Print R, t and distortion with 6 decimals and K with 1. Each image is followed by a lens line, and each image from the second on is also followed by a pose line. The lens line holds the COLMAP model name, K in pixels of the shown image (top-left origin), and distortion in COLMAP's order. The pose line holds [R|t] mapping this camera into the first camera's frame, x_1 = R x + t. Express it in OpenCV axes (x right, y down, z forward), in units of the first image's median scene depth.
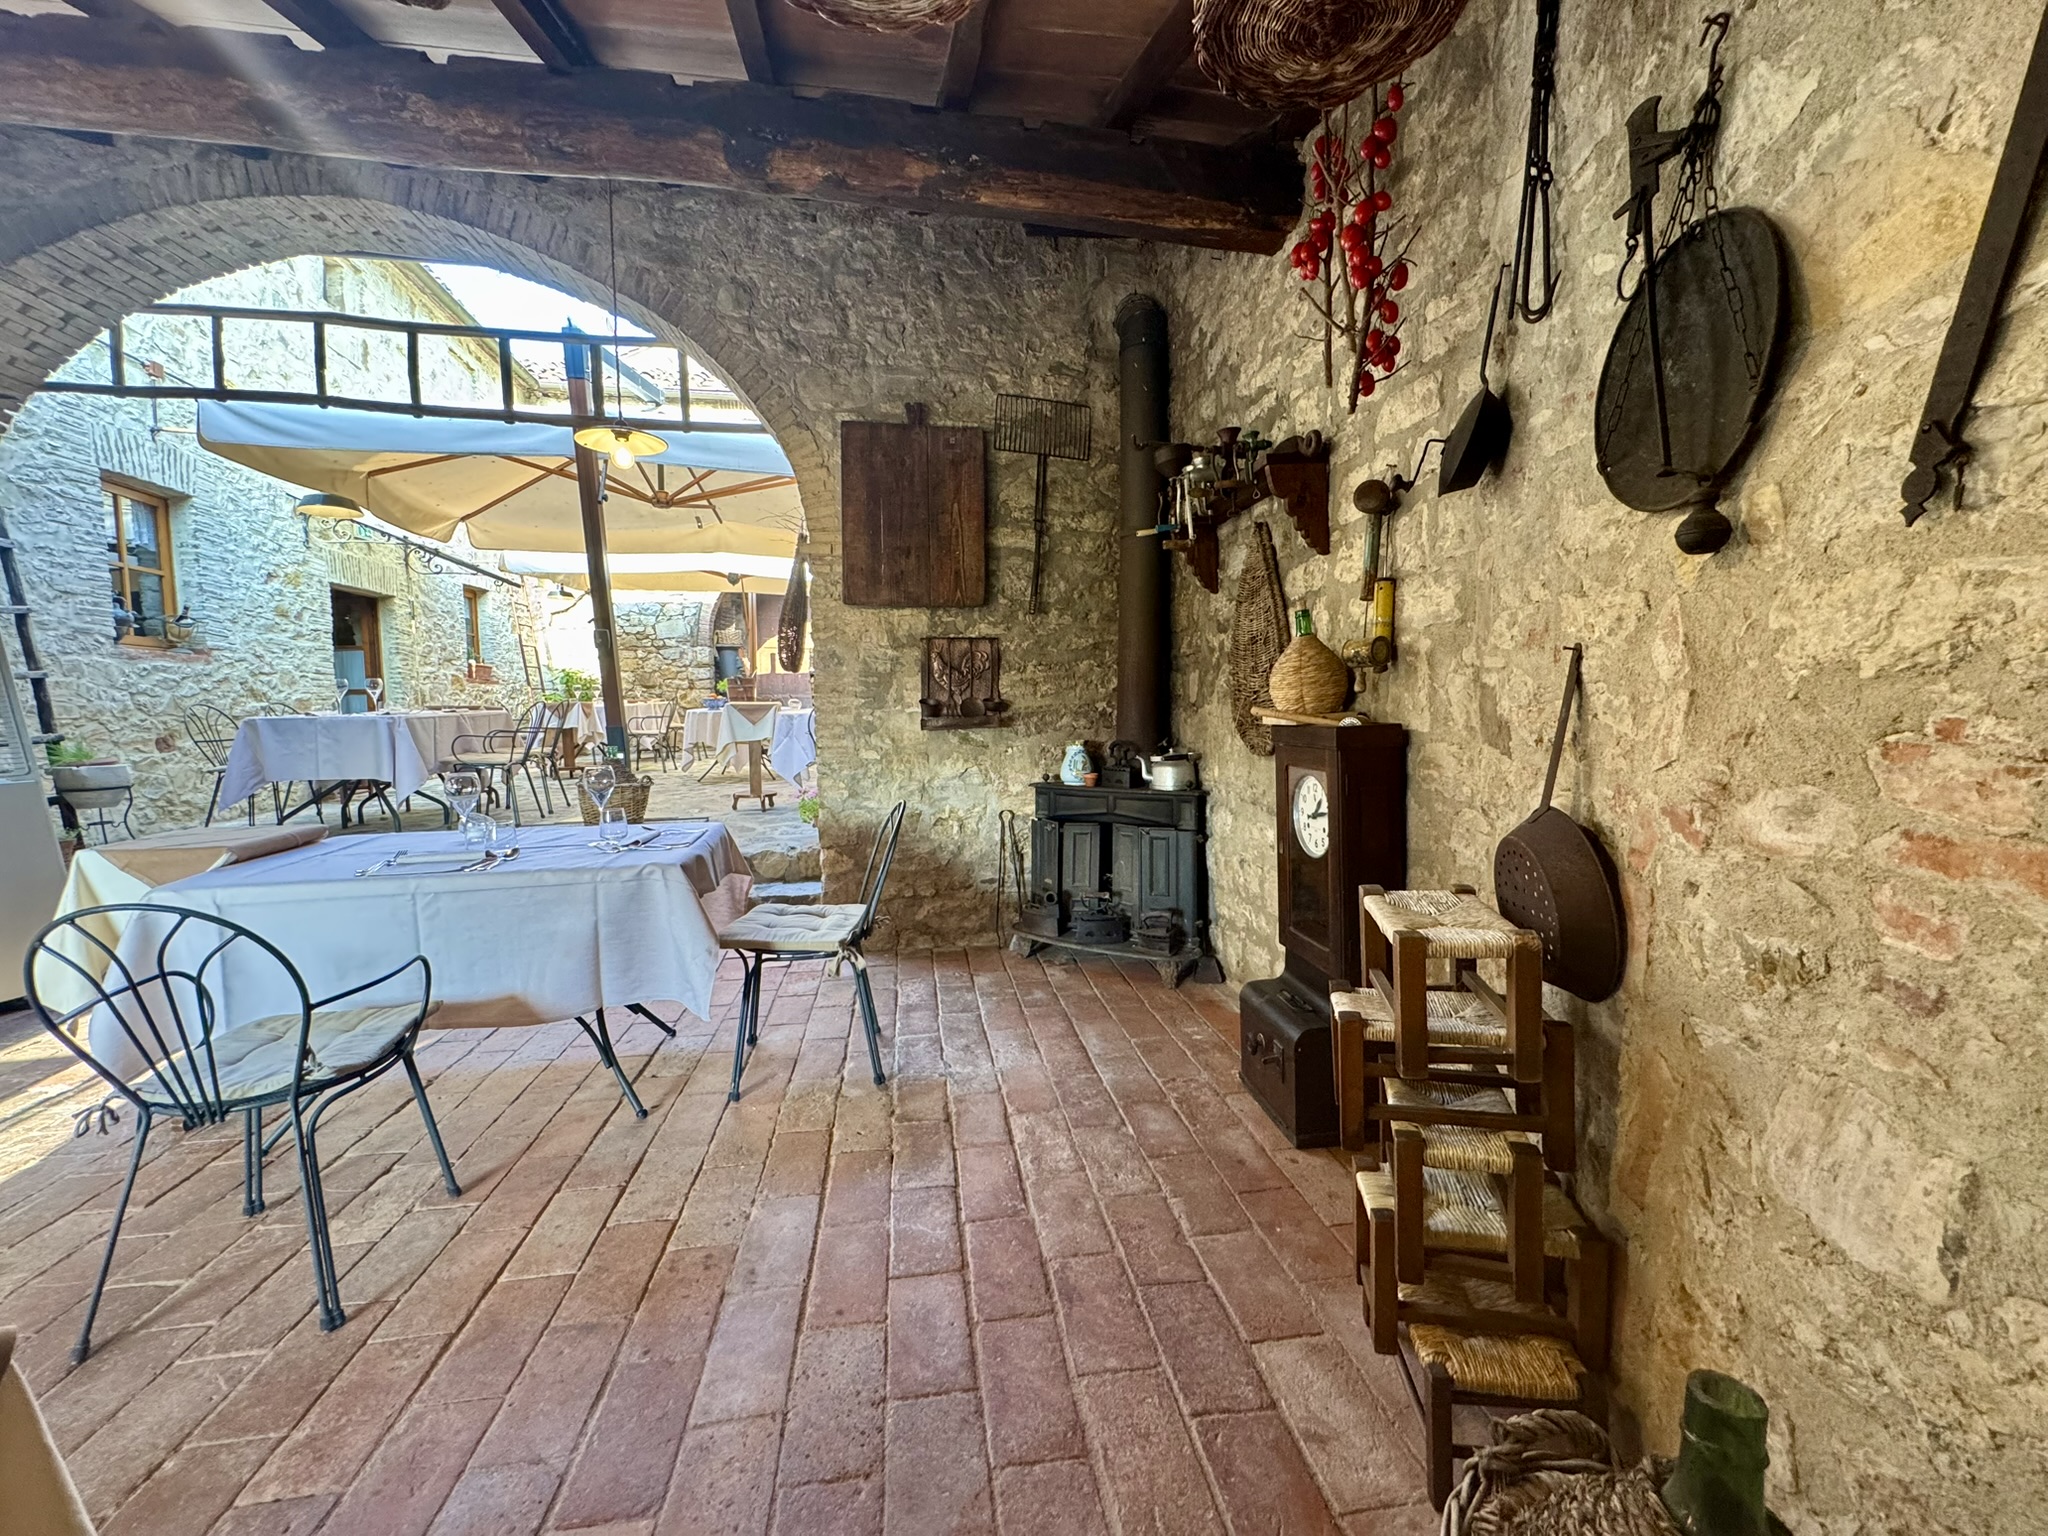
lens RADIAL K [[815.9, 0, 1024.8], [0, 815.9, 770.9], [0, 0, 1]] dist [-0.002514, 0.000197]
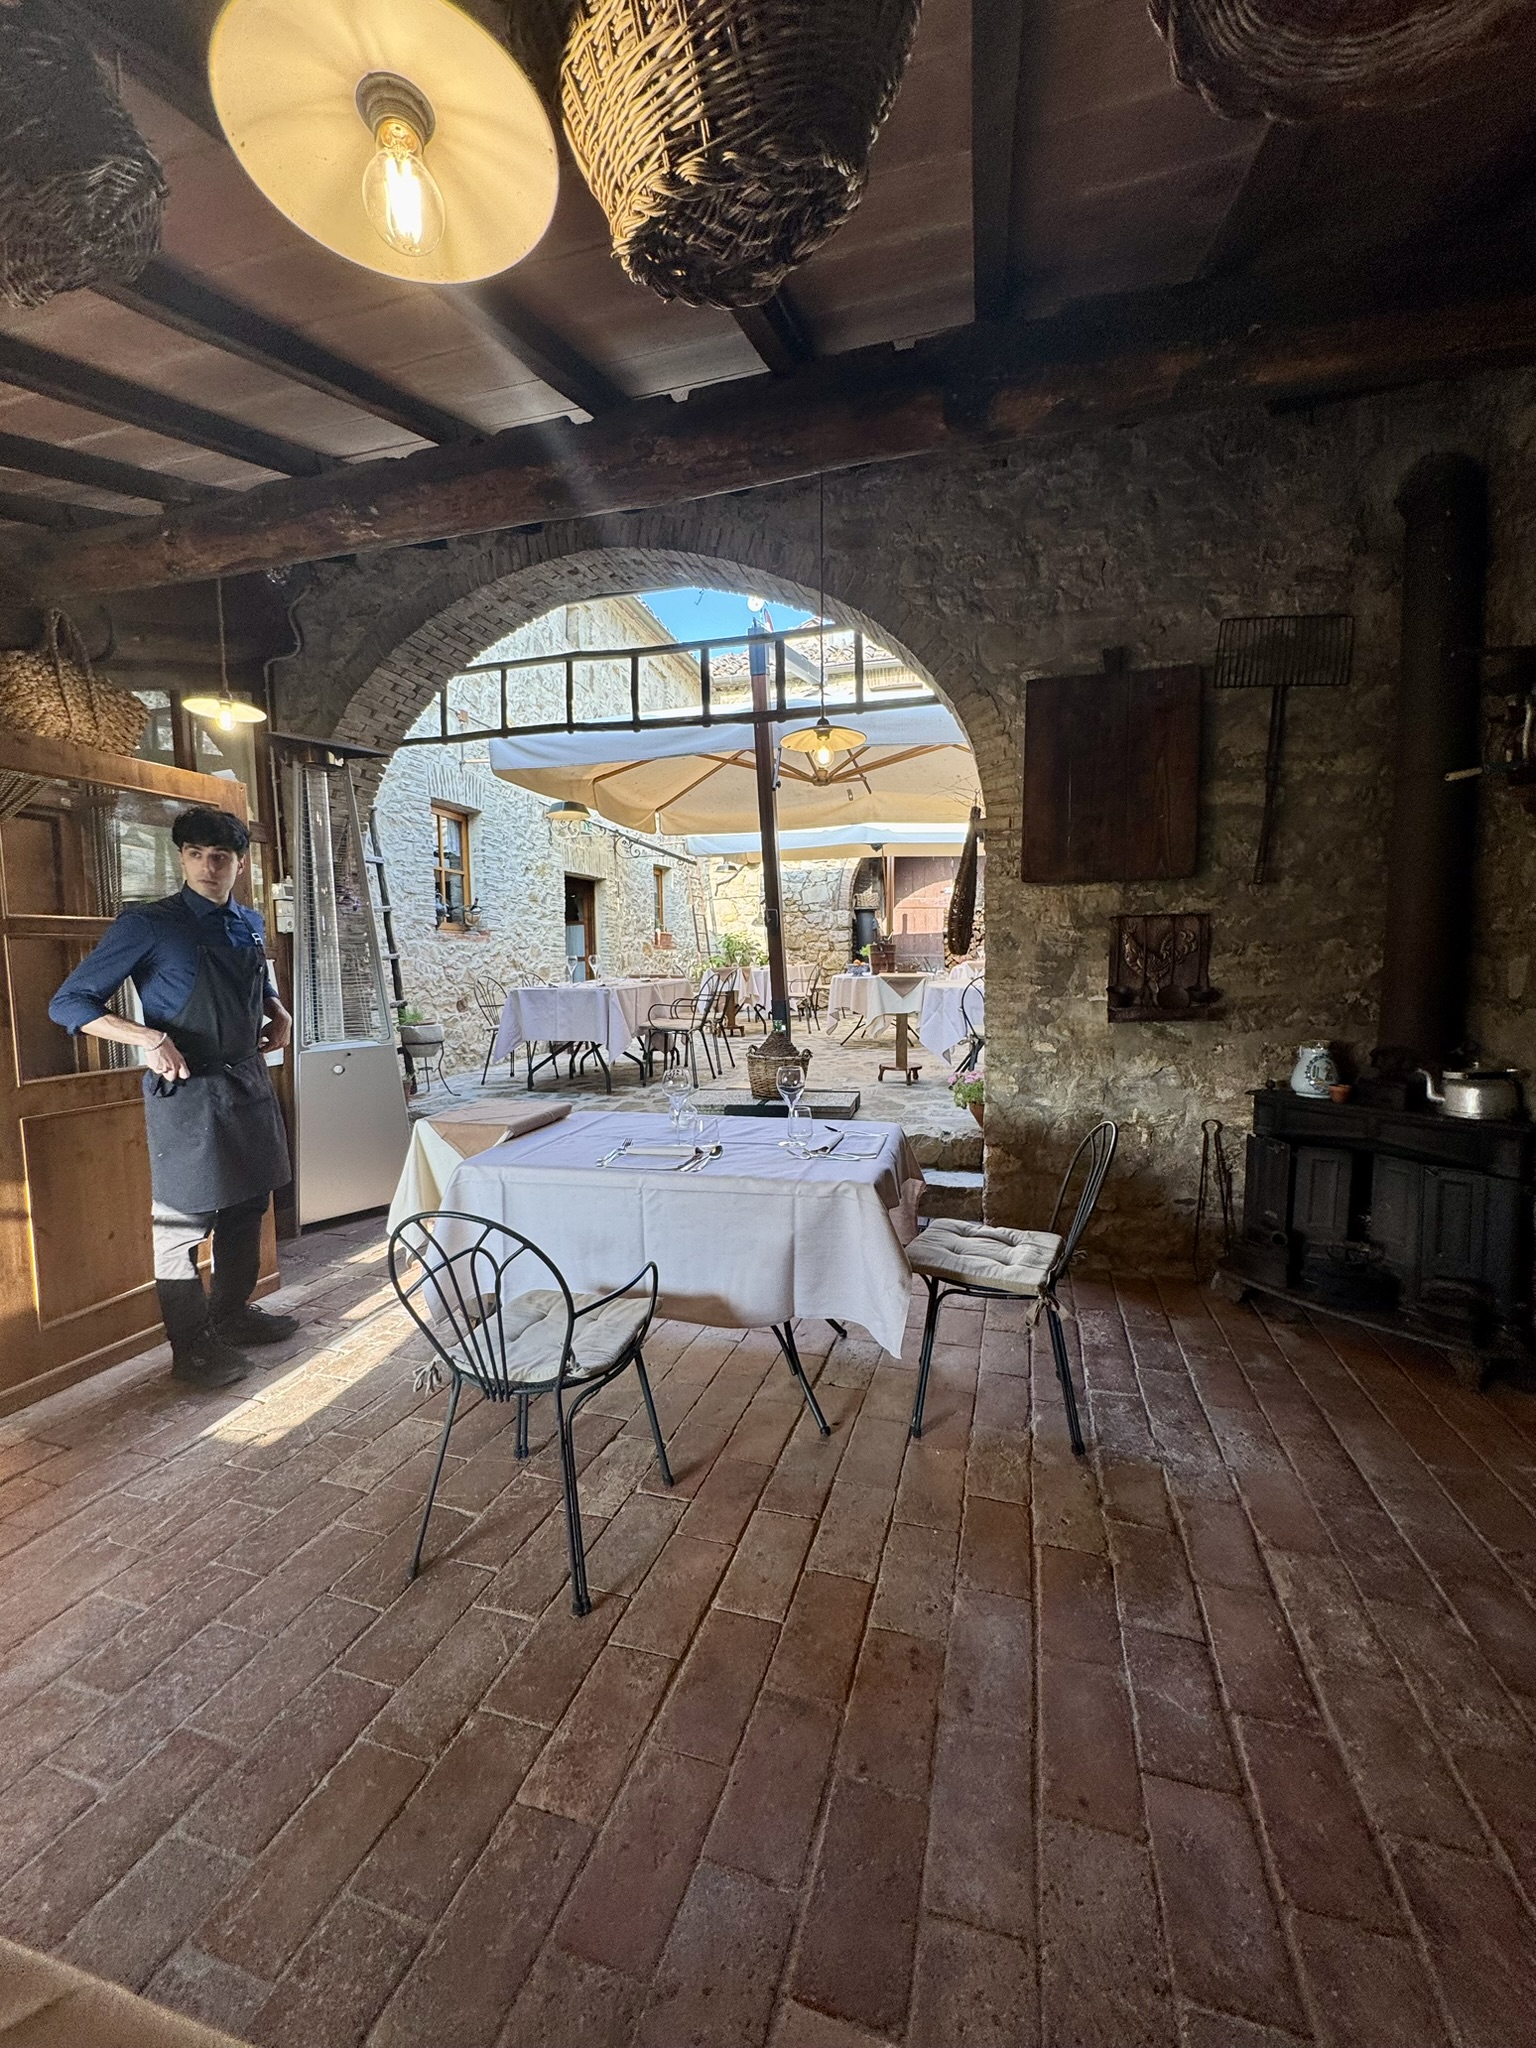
lens RADIAL K [[815.9, 0, 776.0], [0, 815.9, 1031.2], [0, 0, 1]] dist [-0.002514, 0.000197]
pose [[0.904373, 0.034678, -0.425332, -0.081133], [-0.030079, 0.999394, 0.017525, -0.048332], [0.425682, -0.003055, 0.904868, 0.059593]]
